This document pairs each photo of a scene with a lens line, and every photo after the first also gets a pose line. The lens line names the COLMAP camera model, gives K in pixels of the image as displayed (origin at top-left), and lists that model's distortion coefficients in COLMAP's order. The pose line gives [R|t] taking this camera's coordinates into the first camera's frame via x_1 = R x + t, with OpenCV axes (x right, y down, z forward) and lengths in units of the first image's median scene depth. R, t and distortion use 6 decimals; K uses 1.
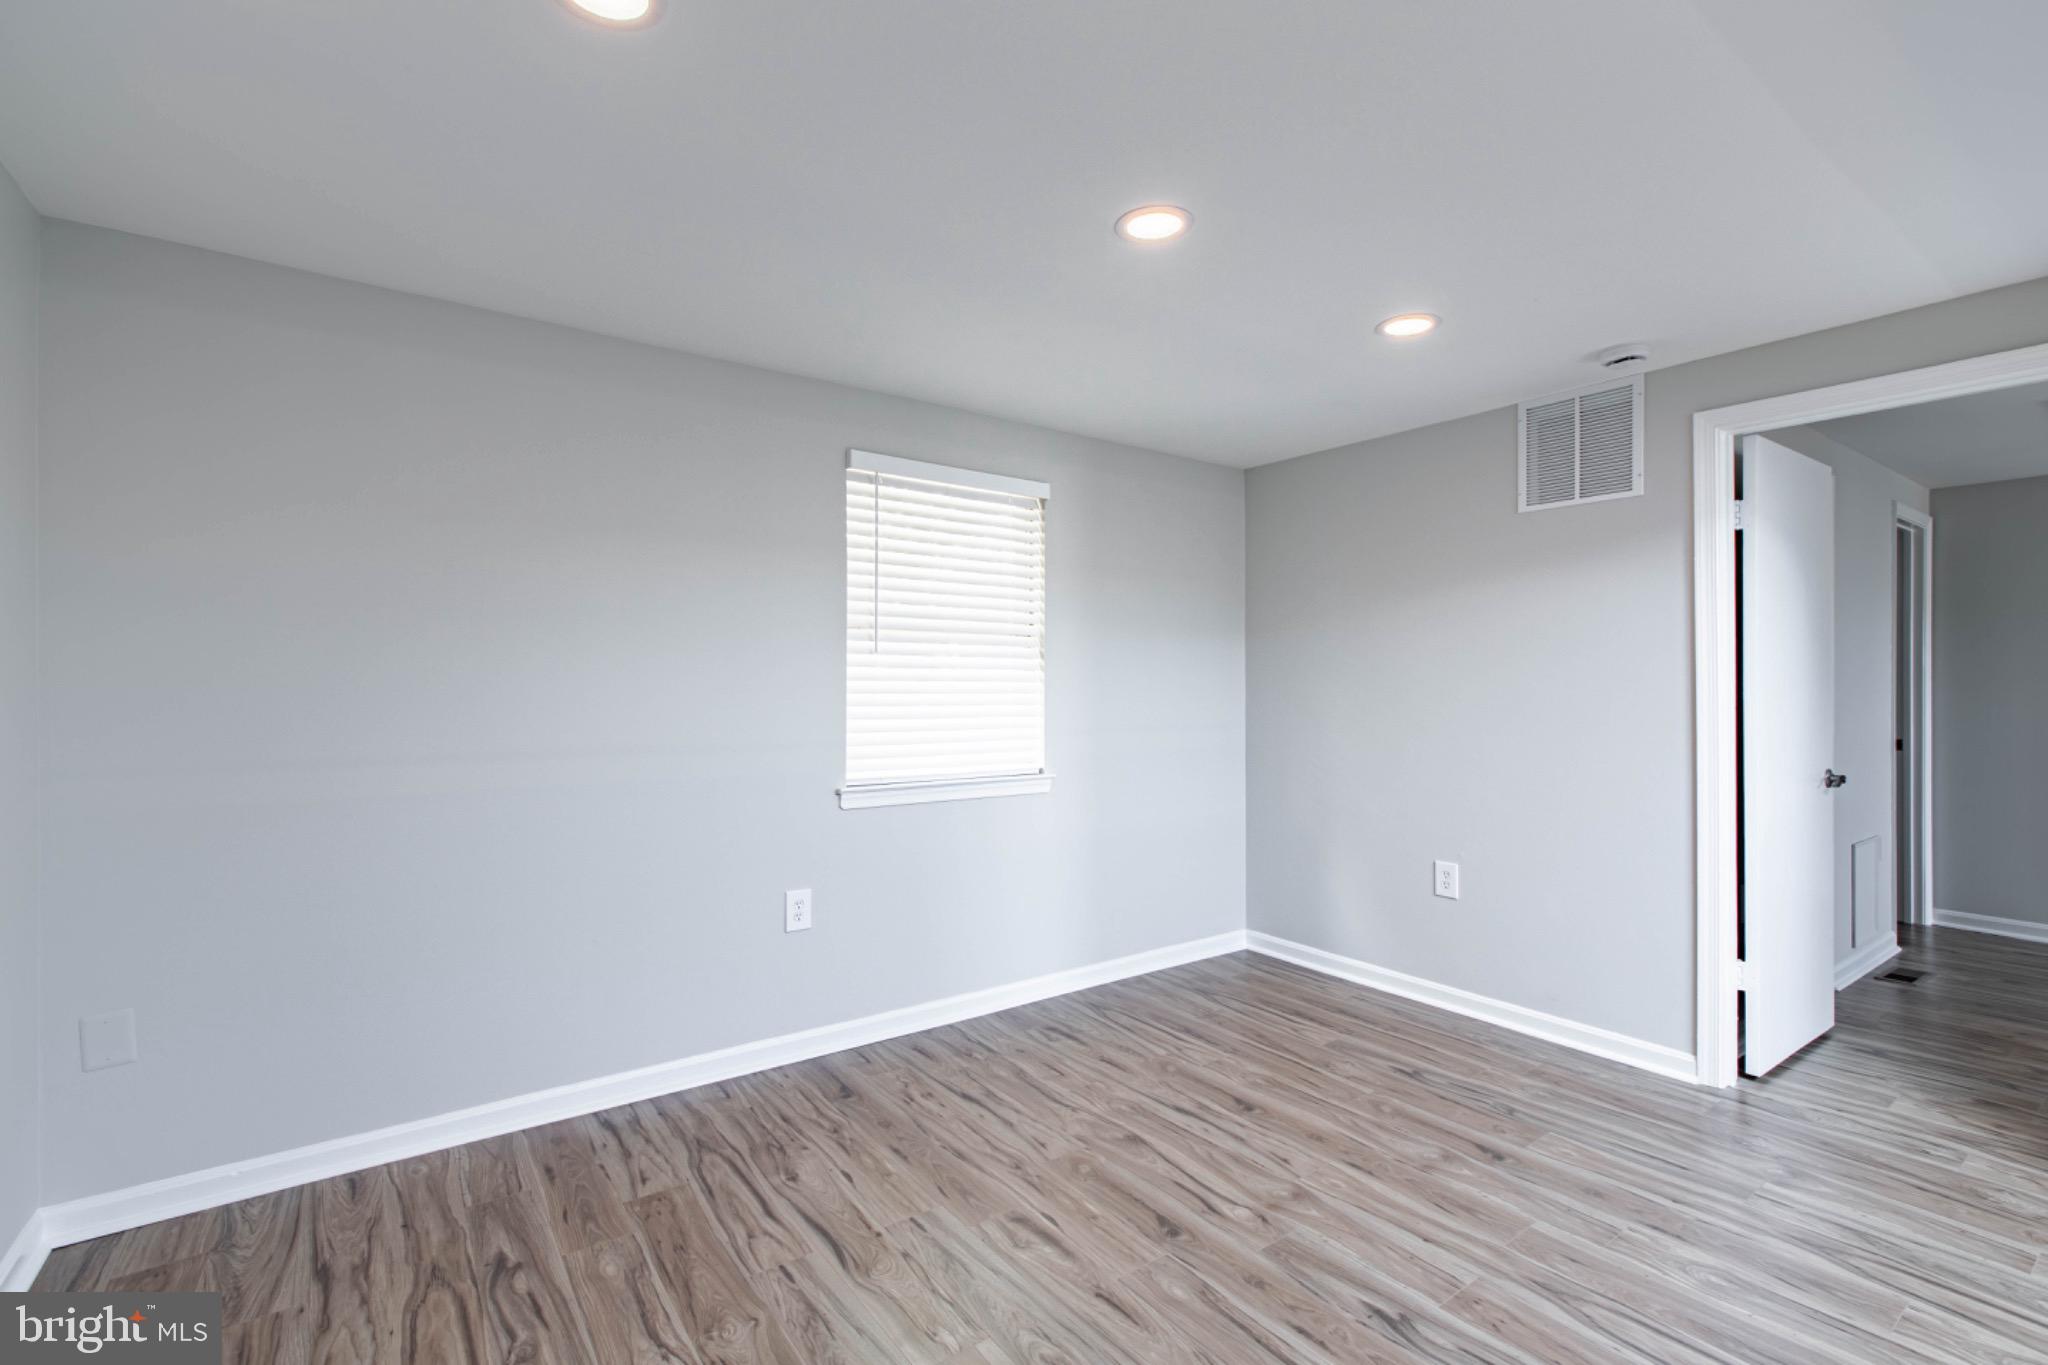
lens RADIAL K [[912.7, 0, 1017.4], [0, 912.7, 676.3], [0, 0, 1]] dist [0.001402, -0.000898]
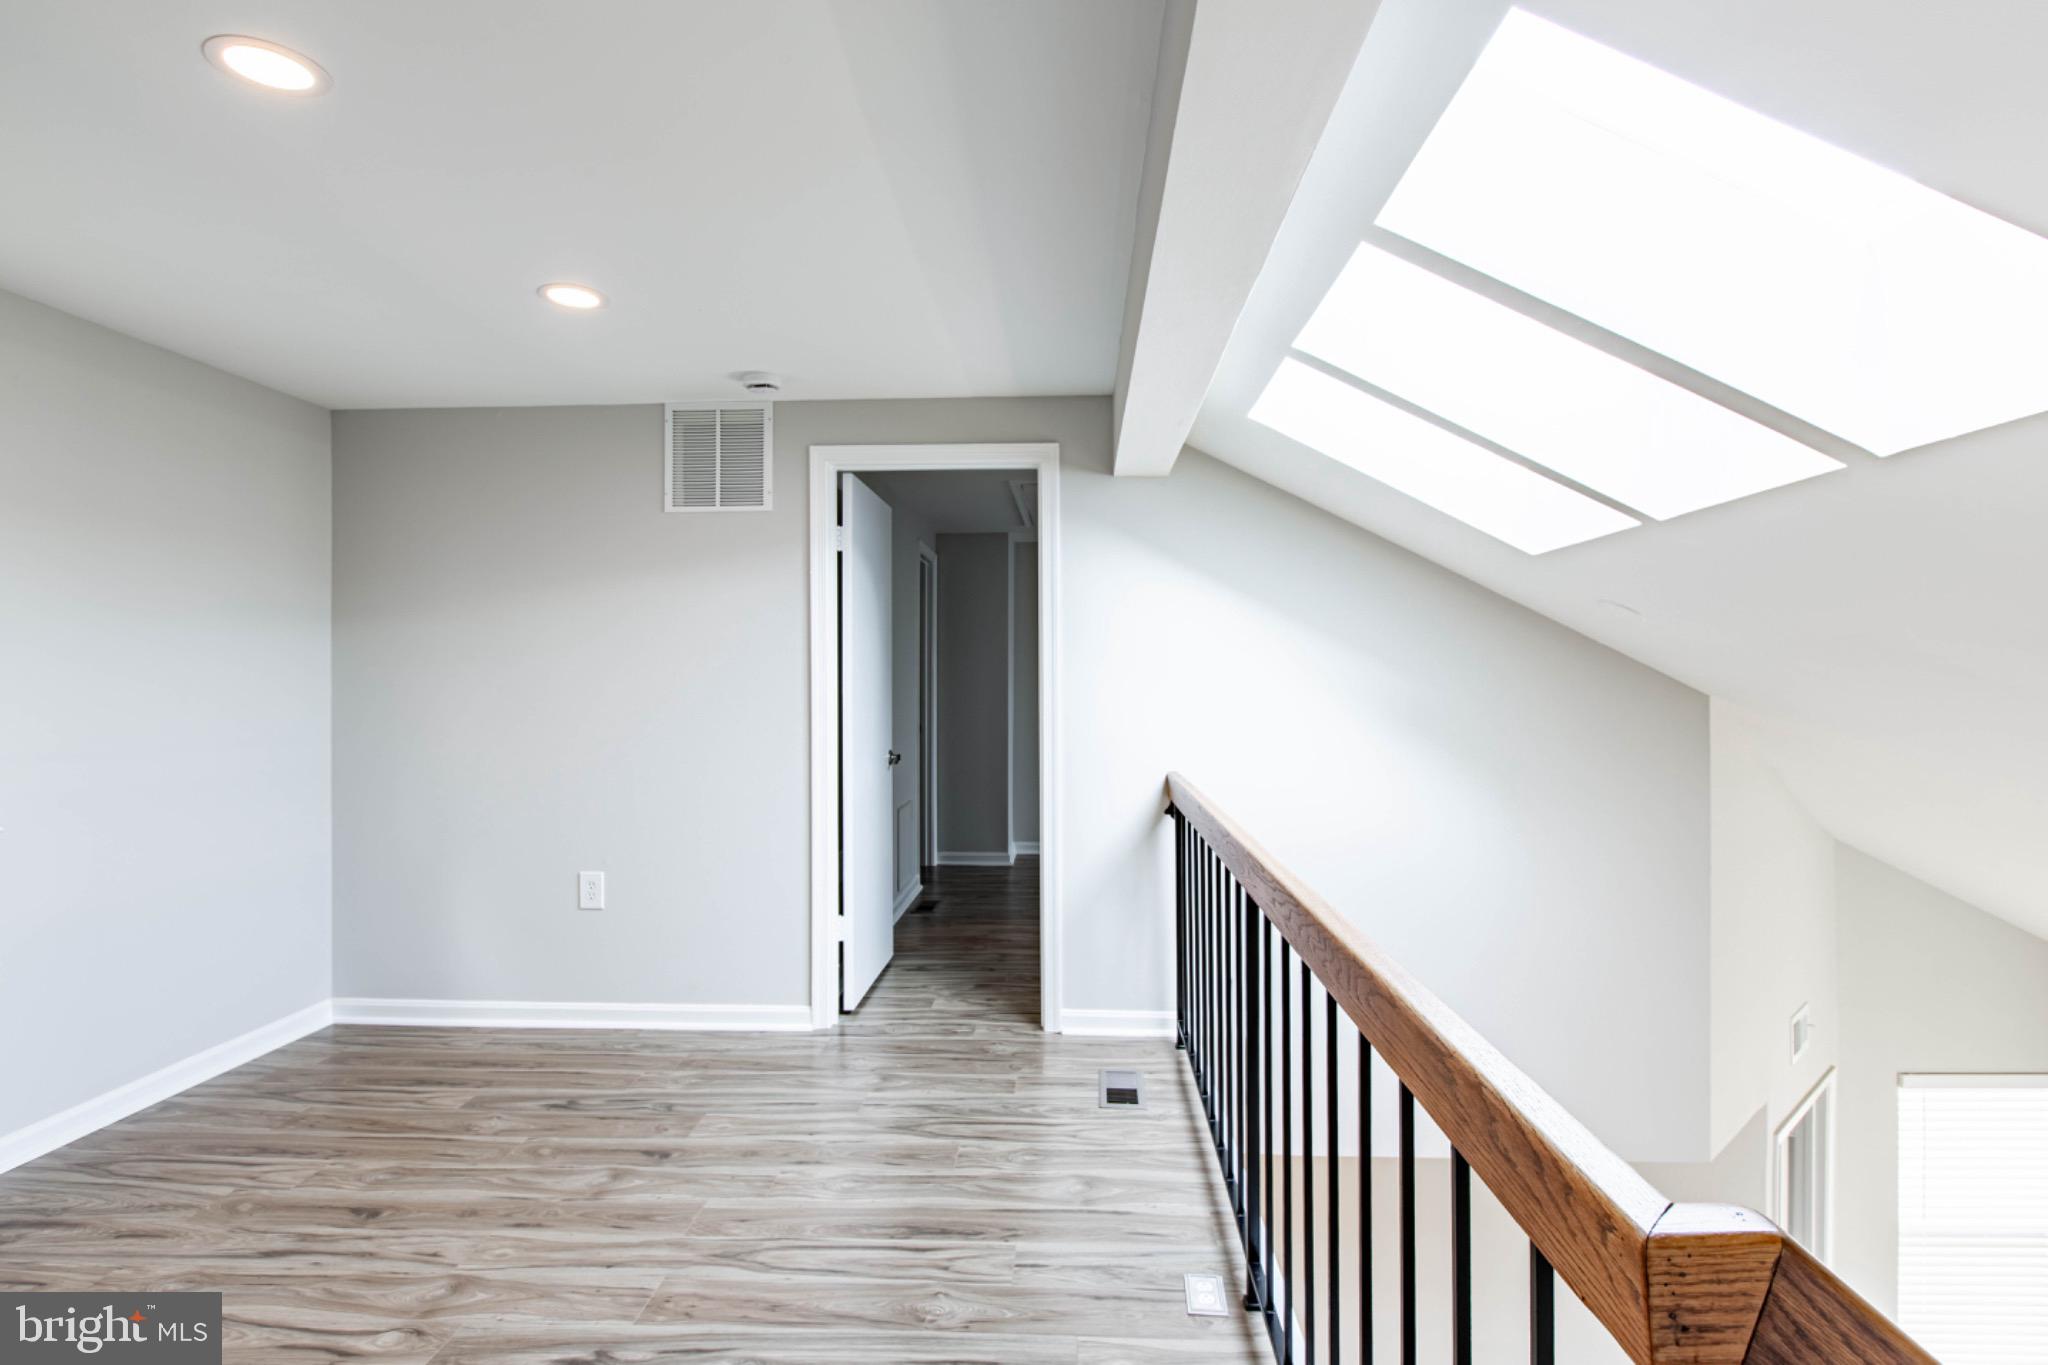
lens RADIAL K [[994.8, 0, 1024.5], [0, 994.8, 674.8], [0, 0, 1]] dist [-0.004828, -0.001405]
pose [[0.624082, 0.002118, 0.781356, -0.068680], [-0.001114, 0.999998, -0.001822, 0.001296], [-0.781358, 0.000266, 0.624083, 0.011710]]
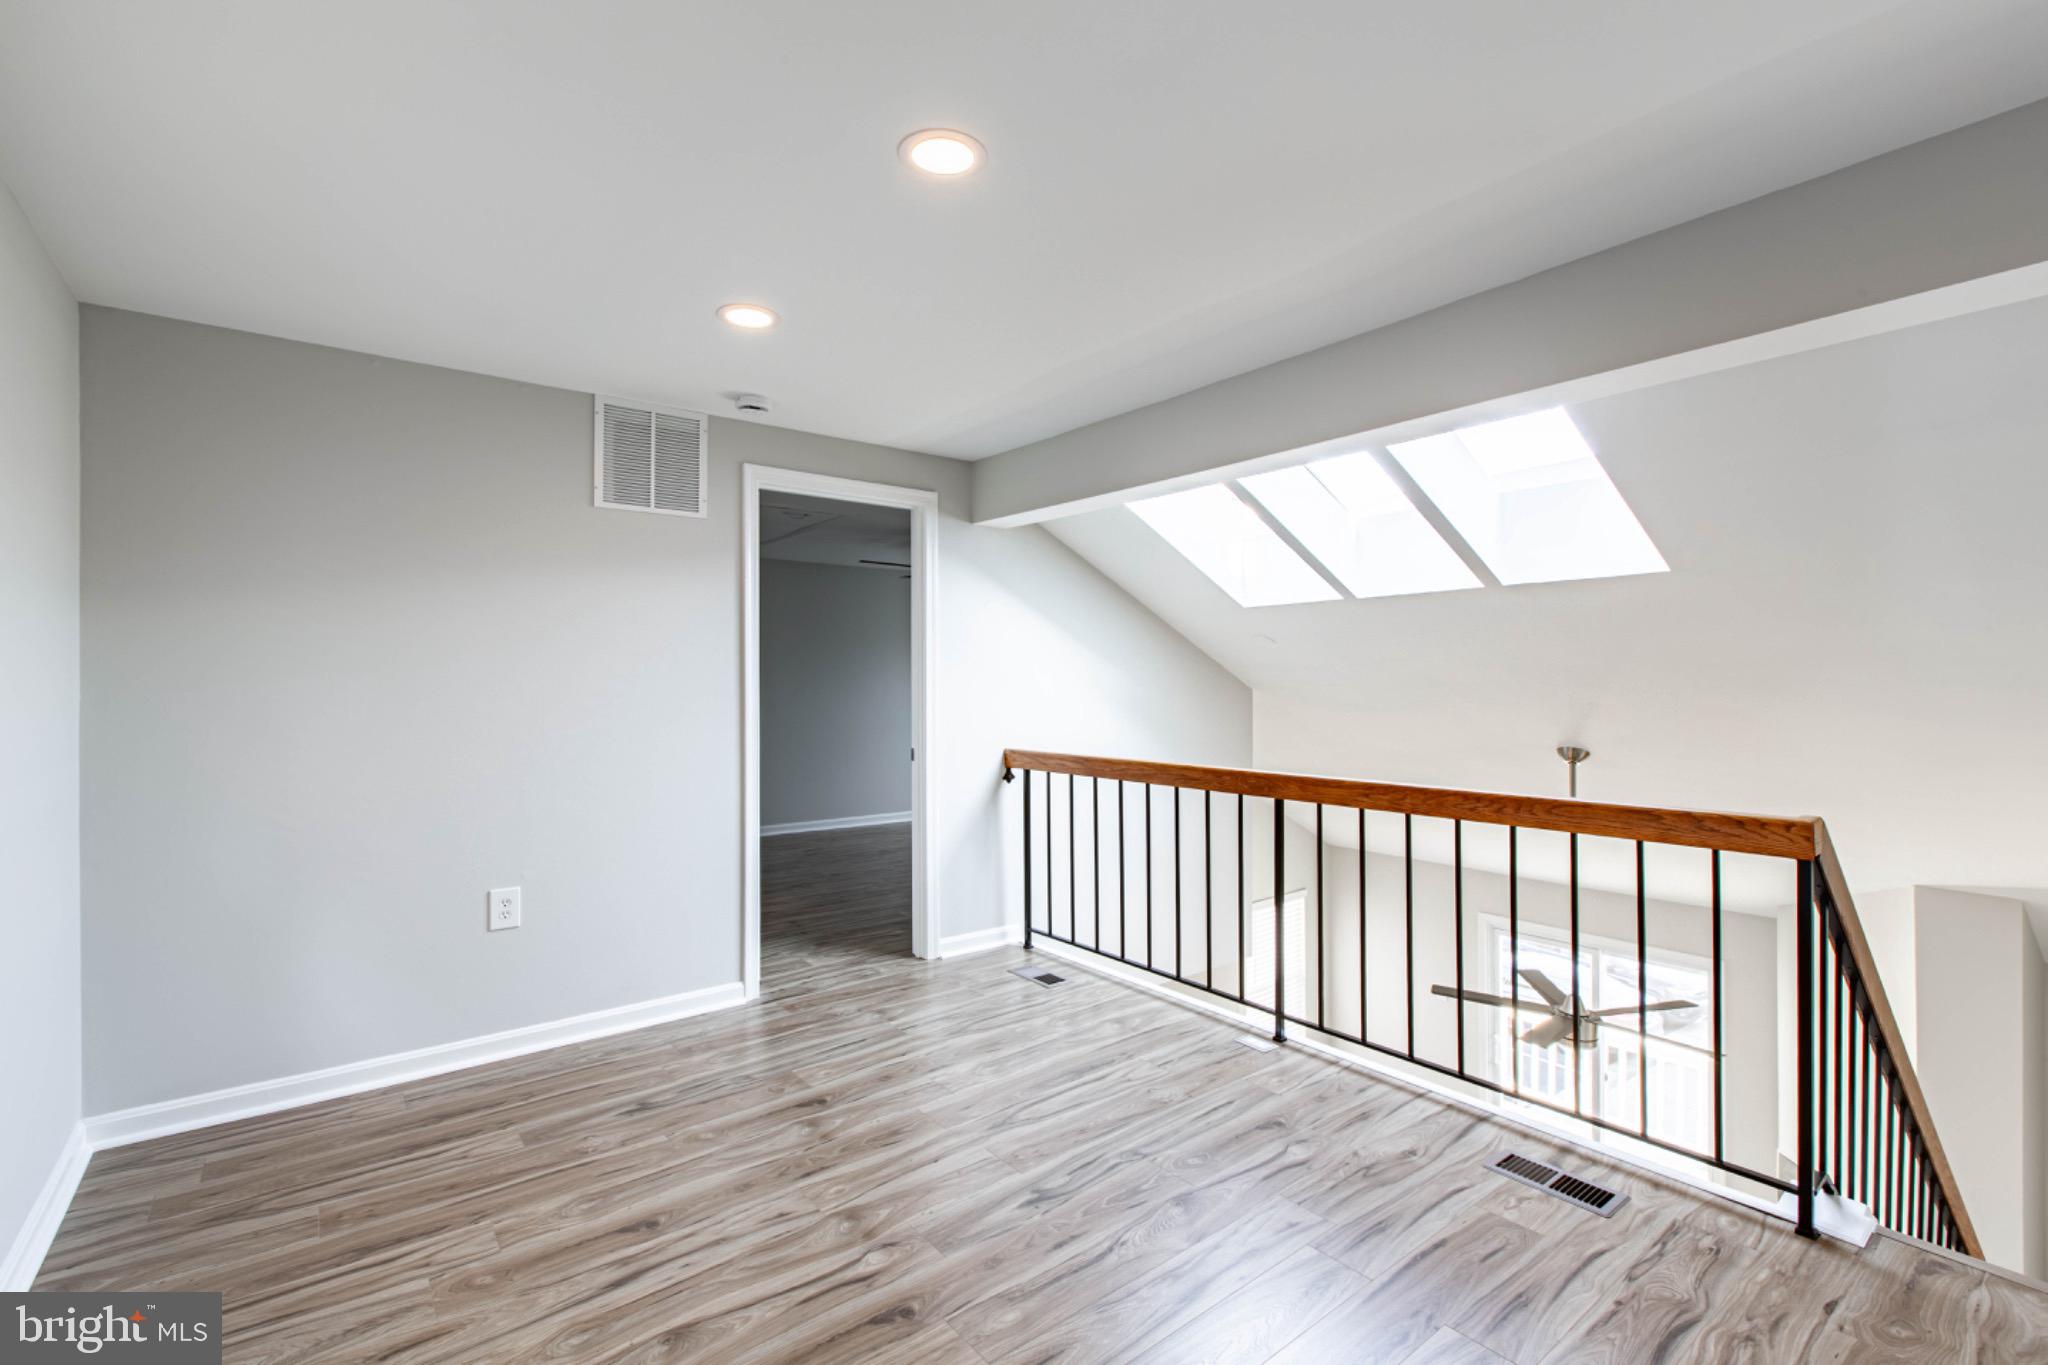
lens RADIAL K [[912.7, 0, 1017.4], [0, 912.7, 676.3], [0, 0, 1]] dist [0.001402, -0.000898]
pose [[-0.042411, 0.005153, 0.999087, -0.532927], [-0.002708, 0.999982, -0.005272, 0.007523], [-0.999097, -0.002930, -0.042396, 0.707611]]
